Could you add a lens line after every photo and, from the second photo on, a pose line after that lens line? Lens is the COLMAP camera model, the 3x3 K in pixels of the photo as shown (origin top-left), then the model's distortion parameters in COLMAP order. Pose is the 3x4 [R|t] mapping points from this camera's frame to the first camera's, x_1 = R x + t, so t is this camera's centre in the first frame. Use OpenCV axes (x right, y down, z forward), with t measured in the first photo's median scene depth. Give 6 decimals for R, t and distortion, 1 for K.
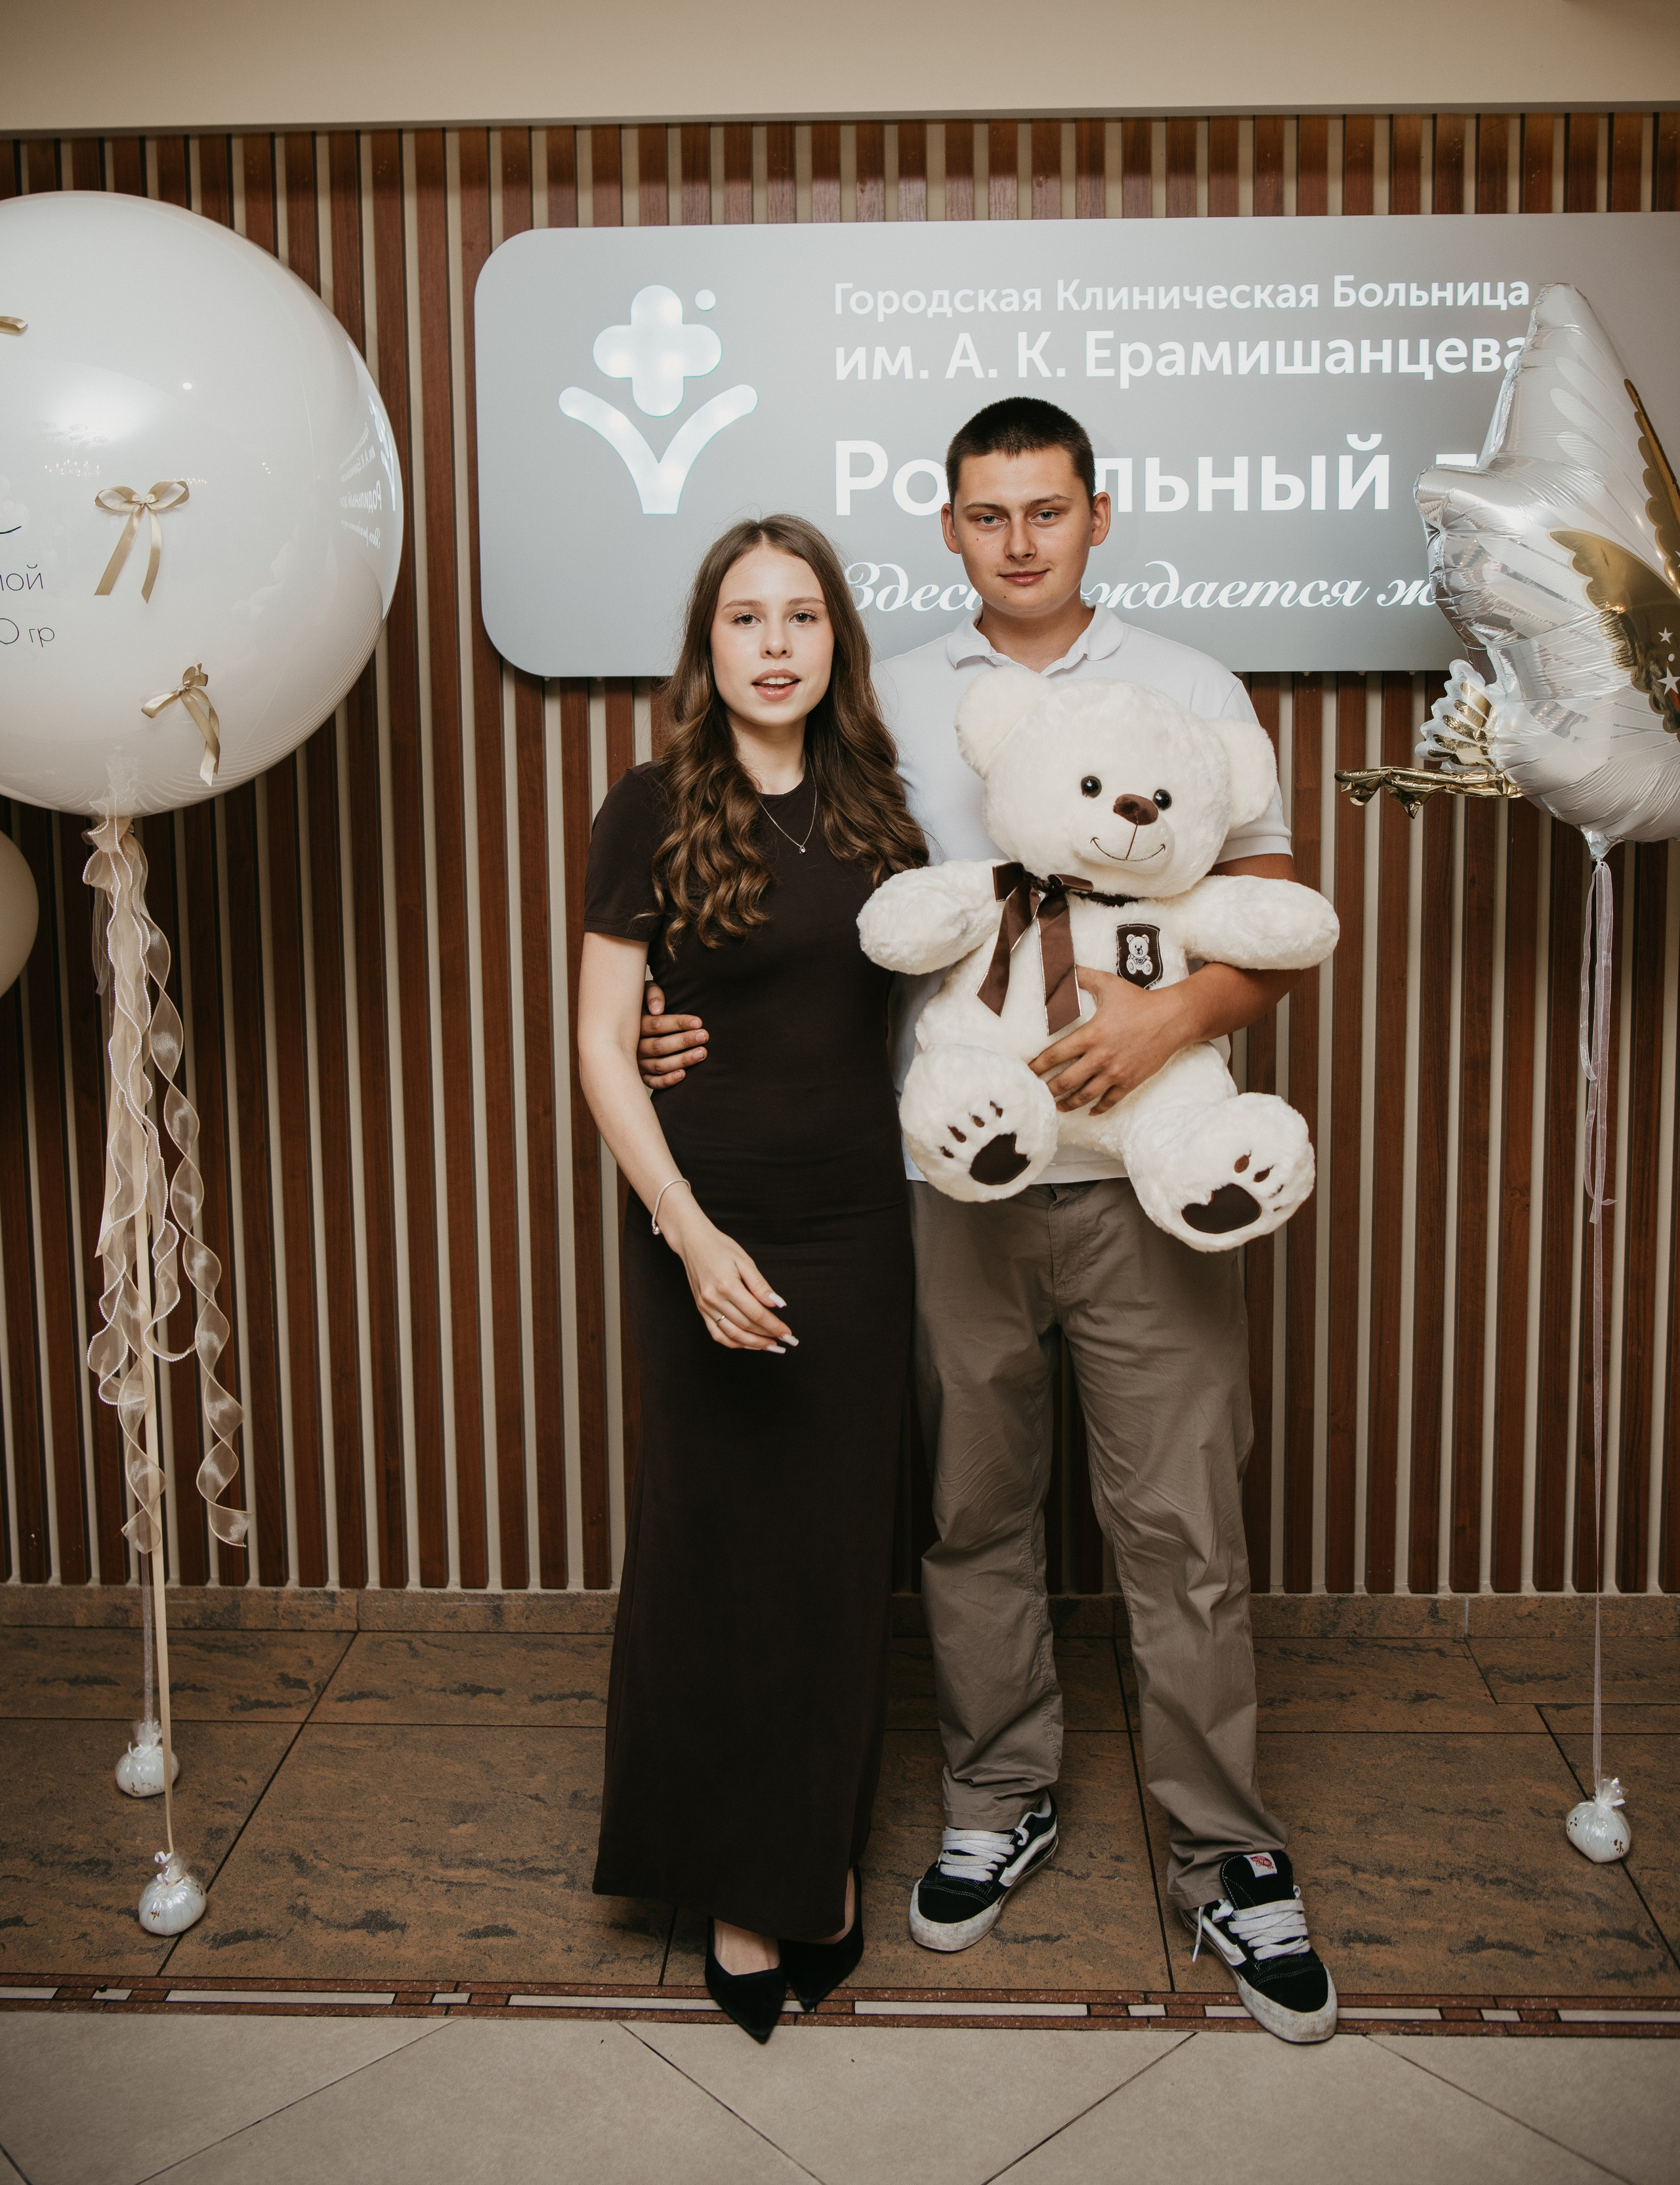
lens RADIAL K [[2110.0, 0, 858.8], [0, 2110.0, 863.4], [0, 0, 1]] dist [-0.024306, 0.000000]
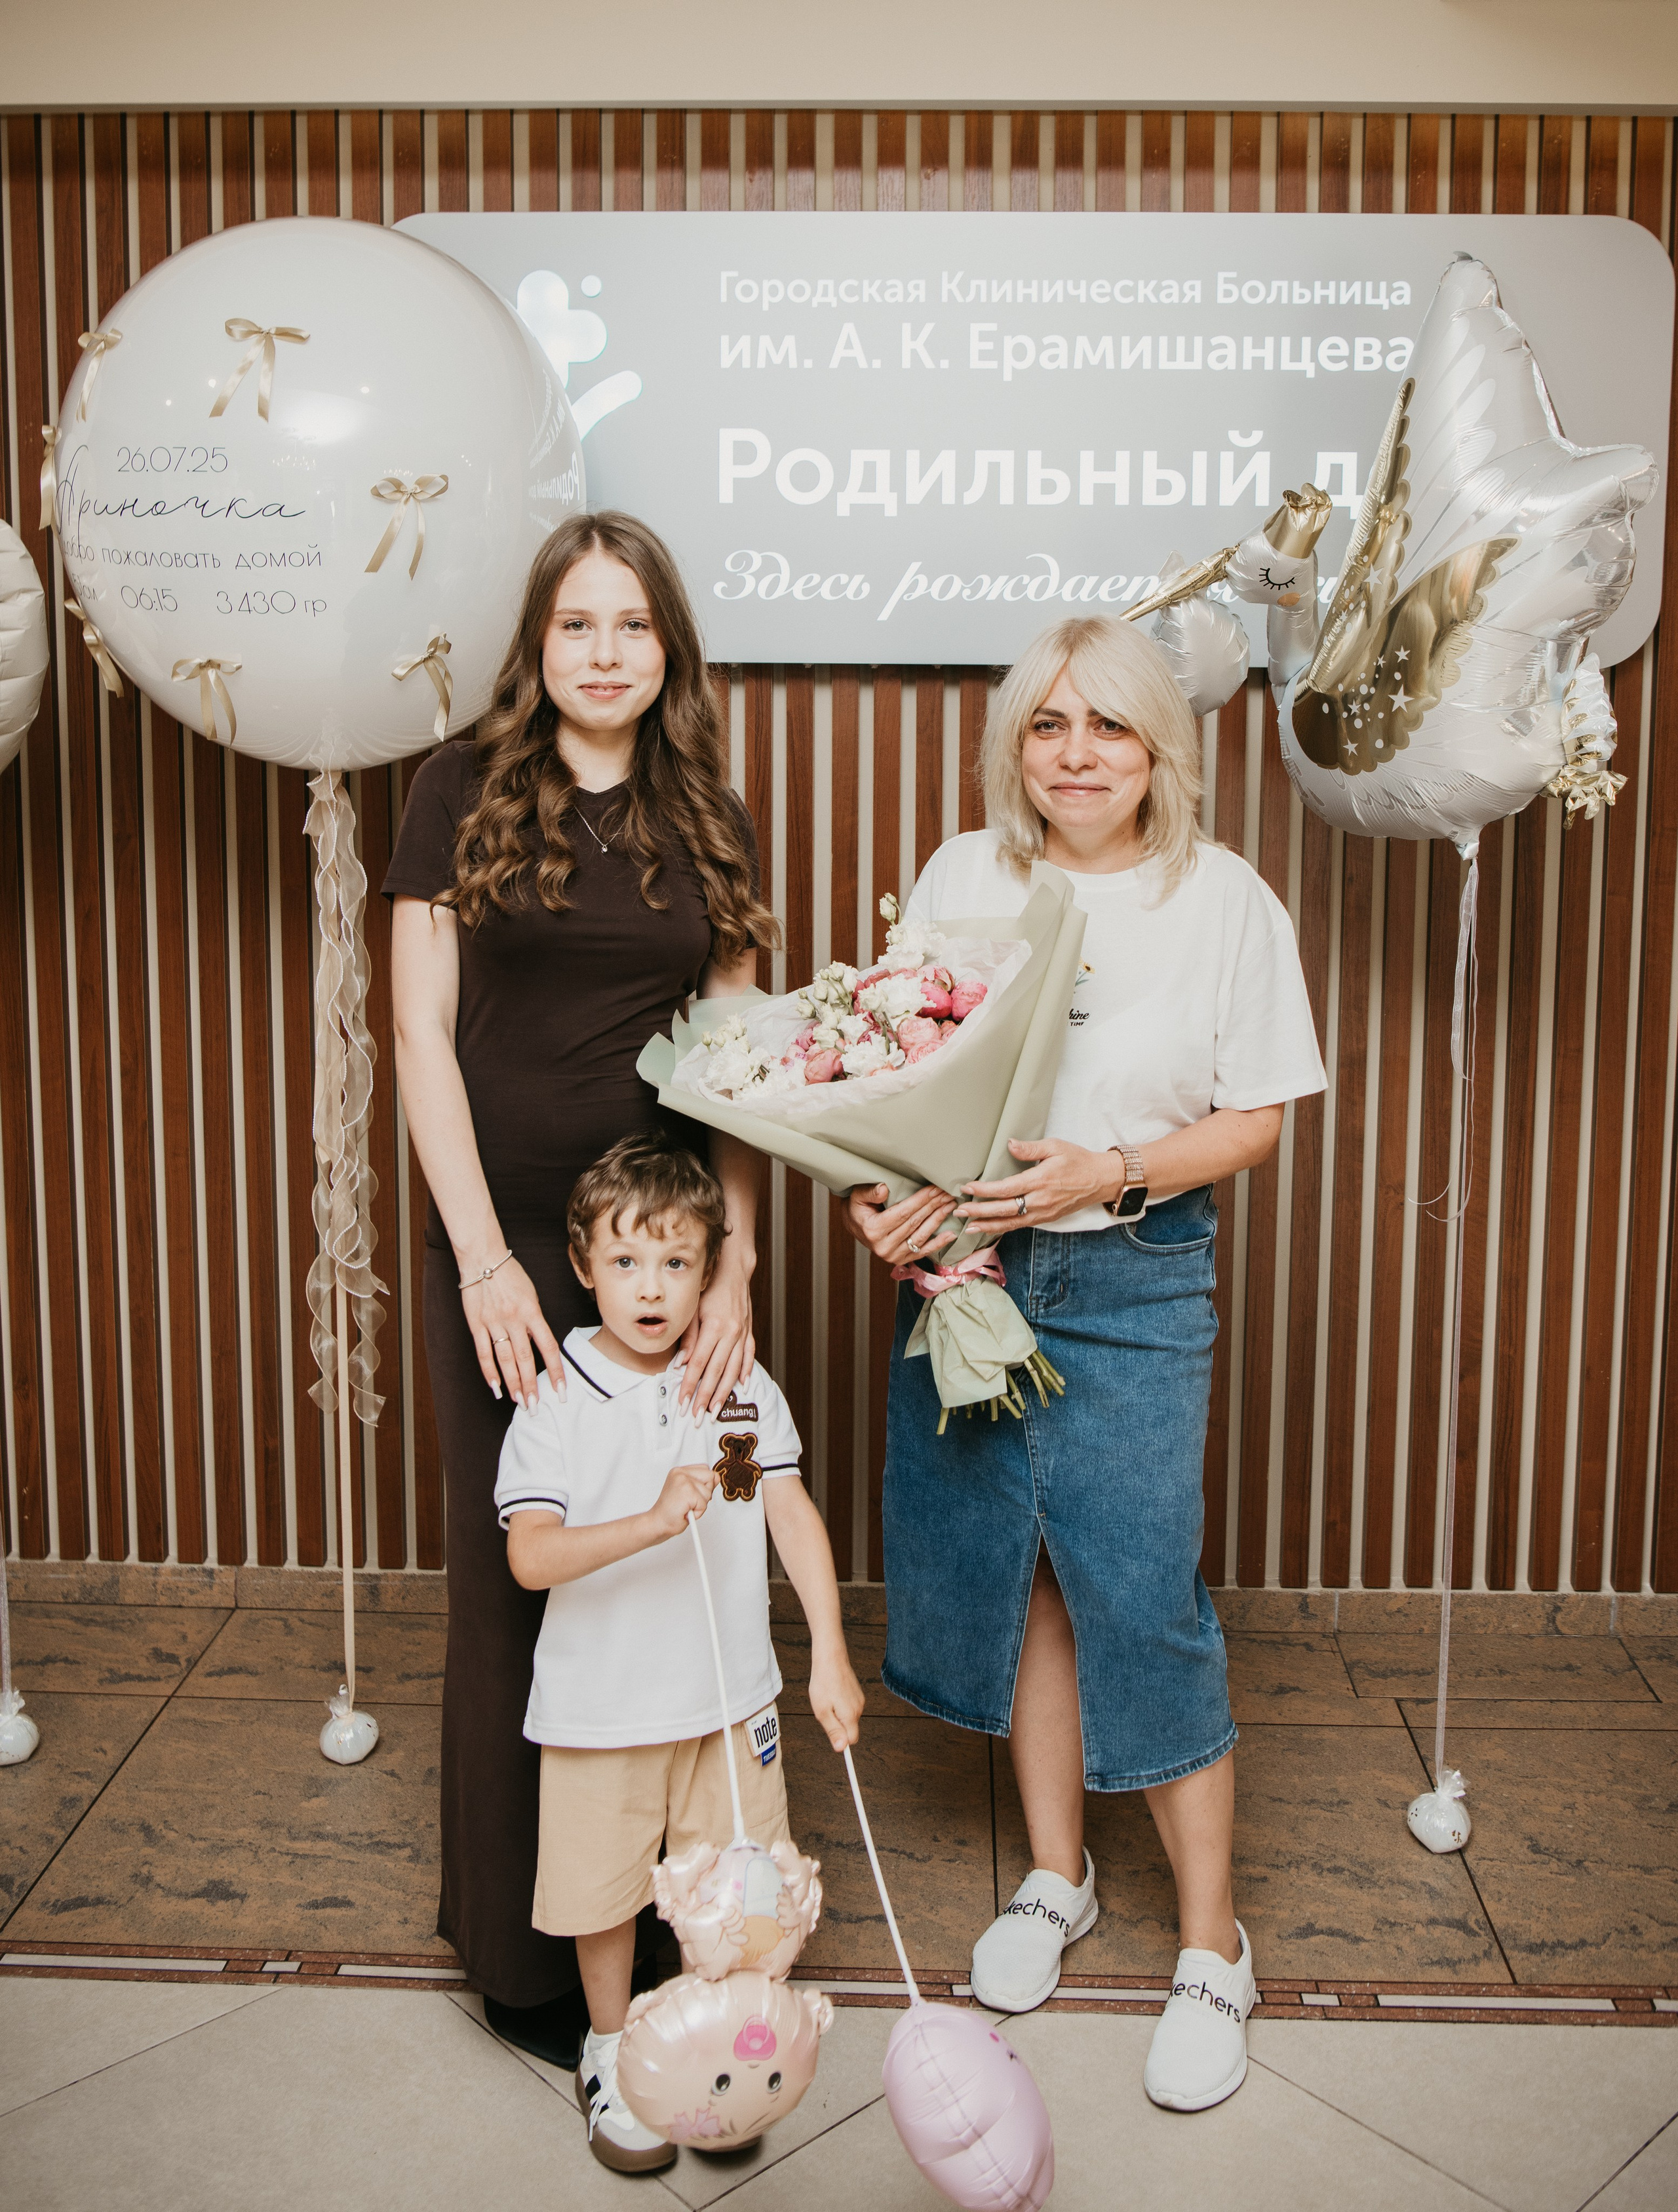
lens RADIAL K [[2102.2, 0, 871.7], [0, 2102.2, 879.9], [0, 0, 1]] dist [-0.033727, 0.000000]
pose [[0.999849, 0.016830, 0.004402, 0.061104], [-0.016845, 0.999852, 0.003458, 0.009437], [-0.004343, -0.003531, 0.999984, 0.001597]]
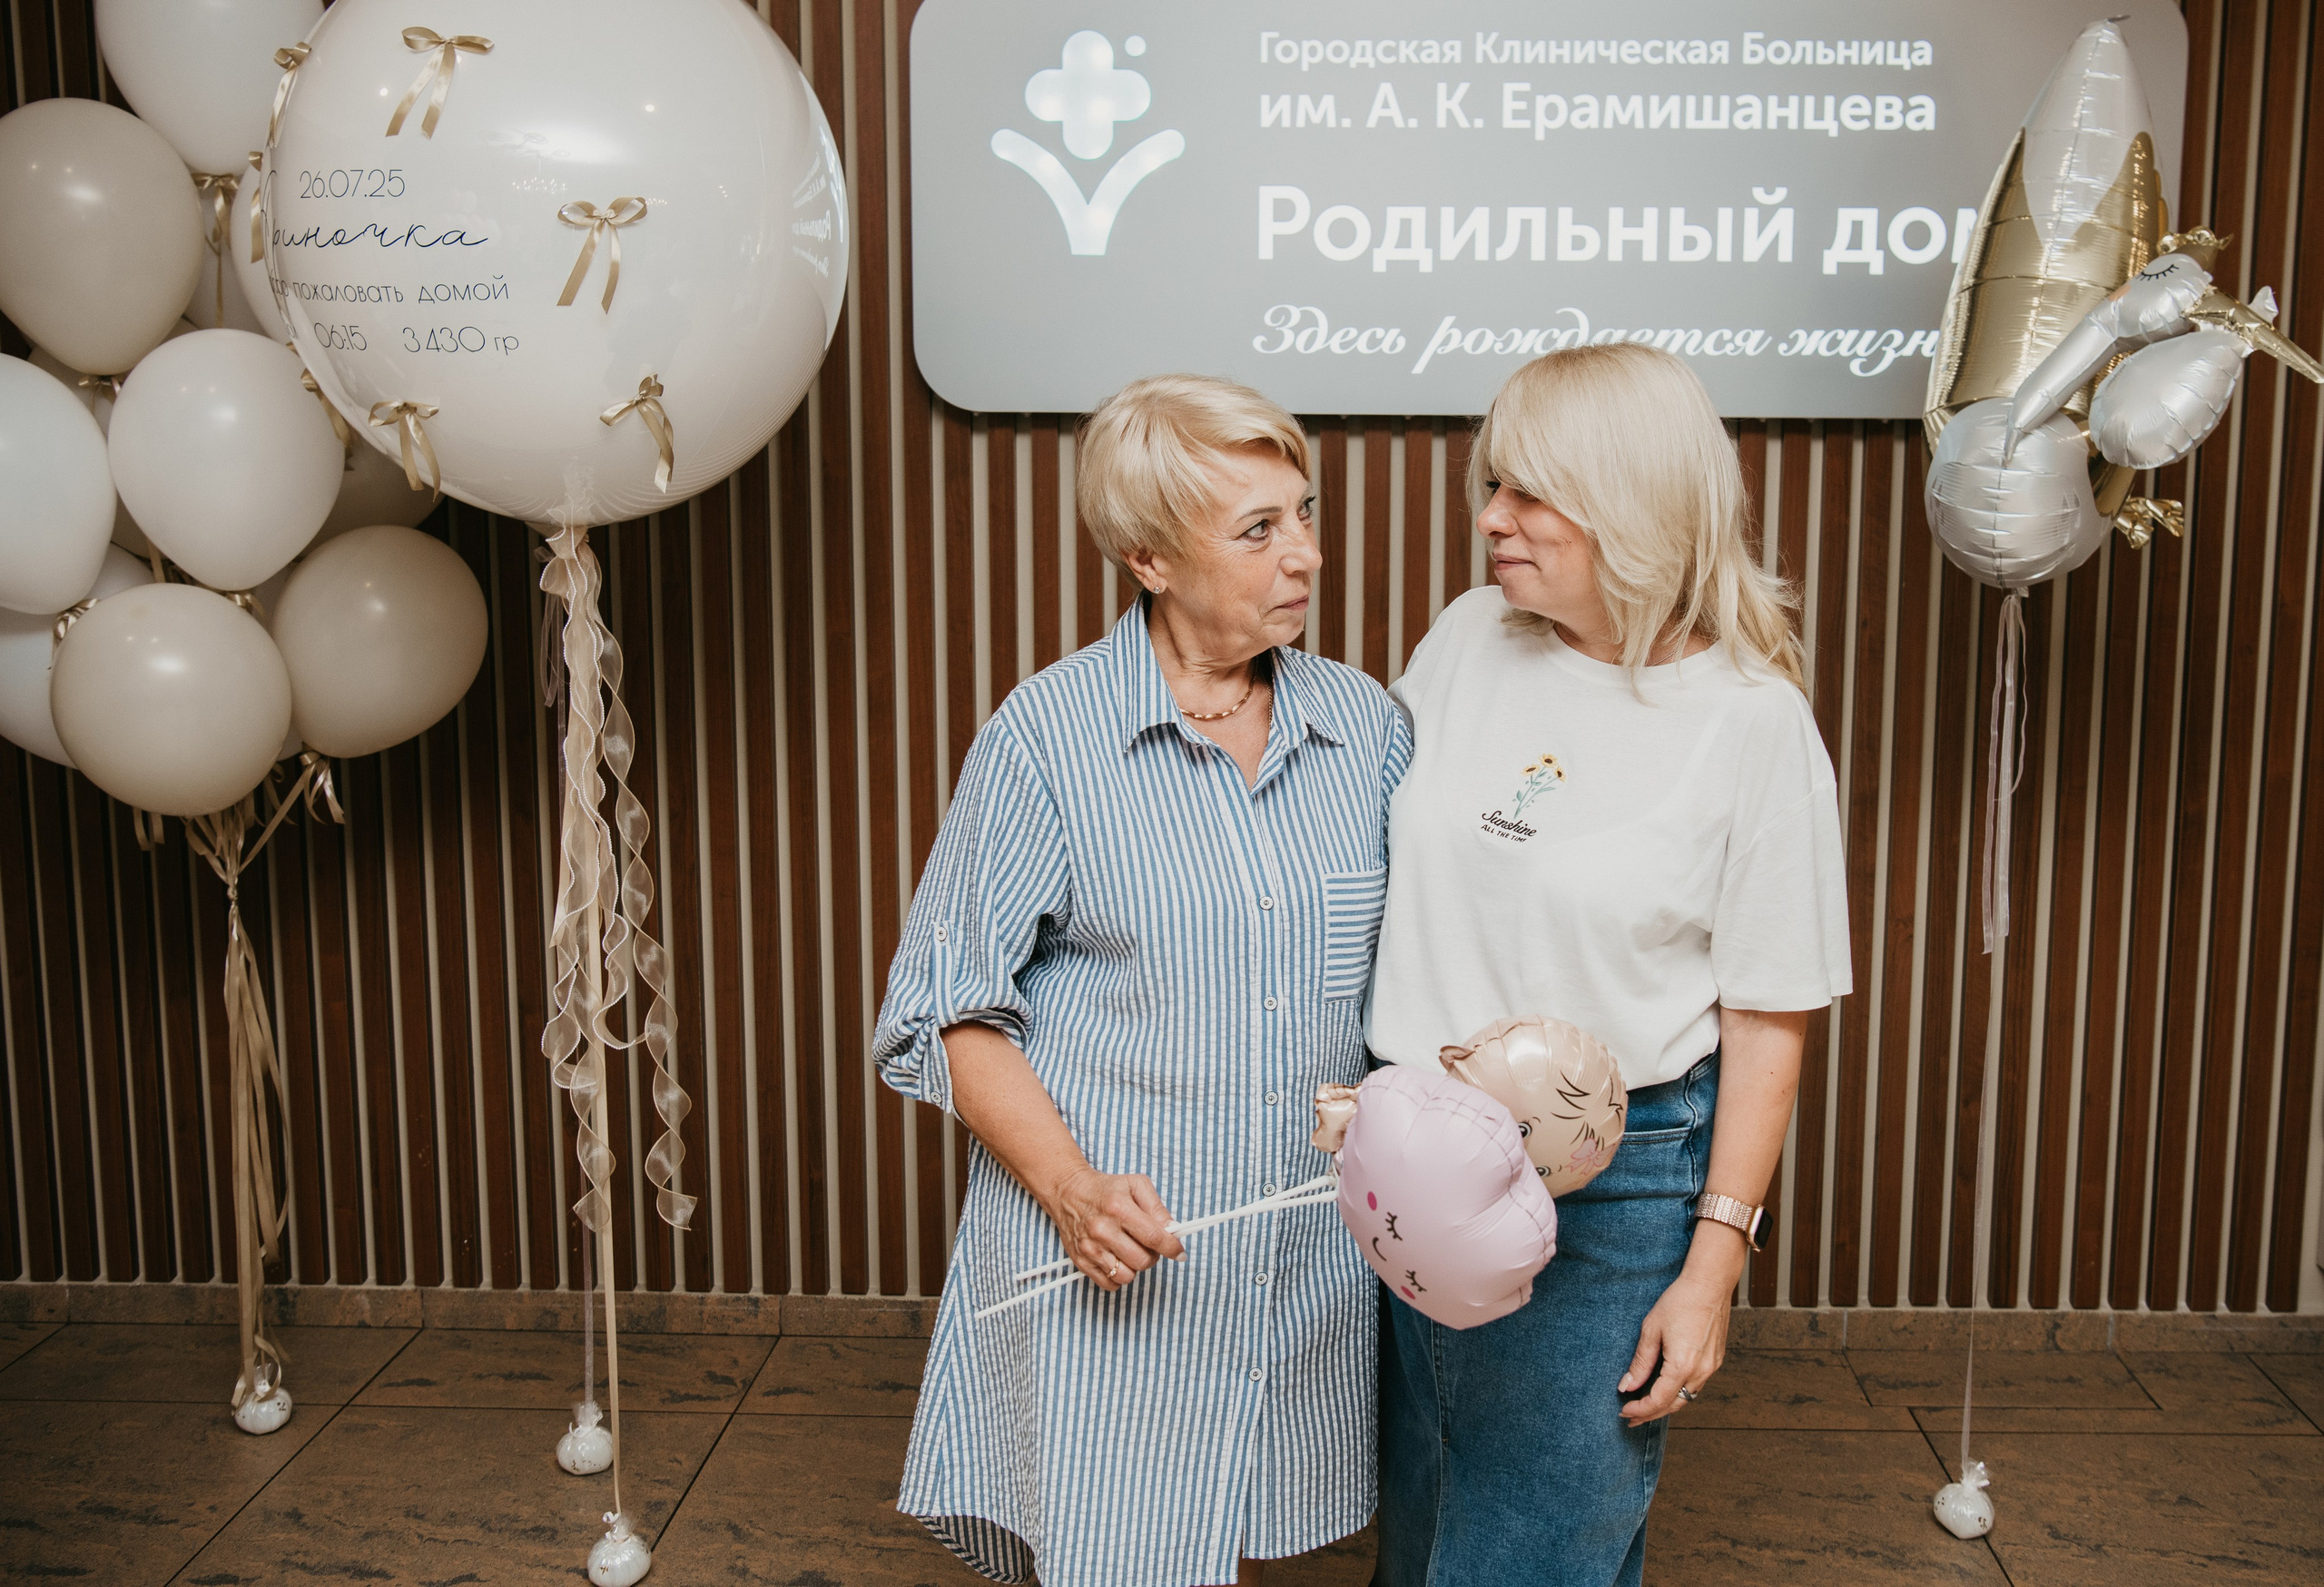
lens RADIAL K [[2167.5, 0, 1277.7], [0, 2167.5, 729.6], [0, 0, 1]] dist [-0.013762, 0.000000]
pose [[0.999775, 0.013681, 0.016185, -0.015790], [-0.014151, 0.999470, 0.029330, 0.034761], [-0.015775, -0.029553, 0.999439, -0.069565]]
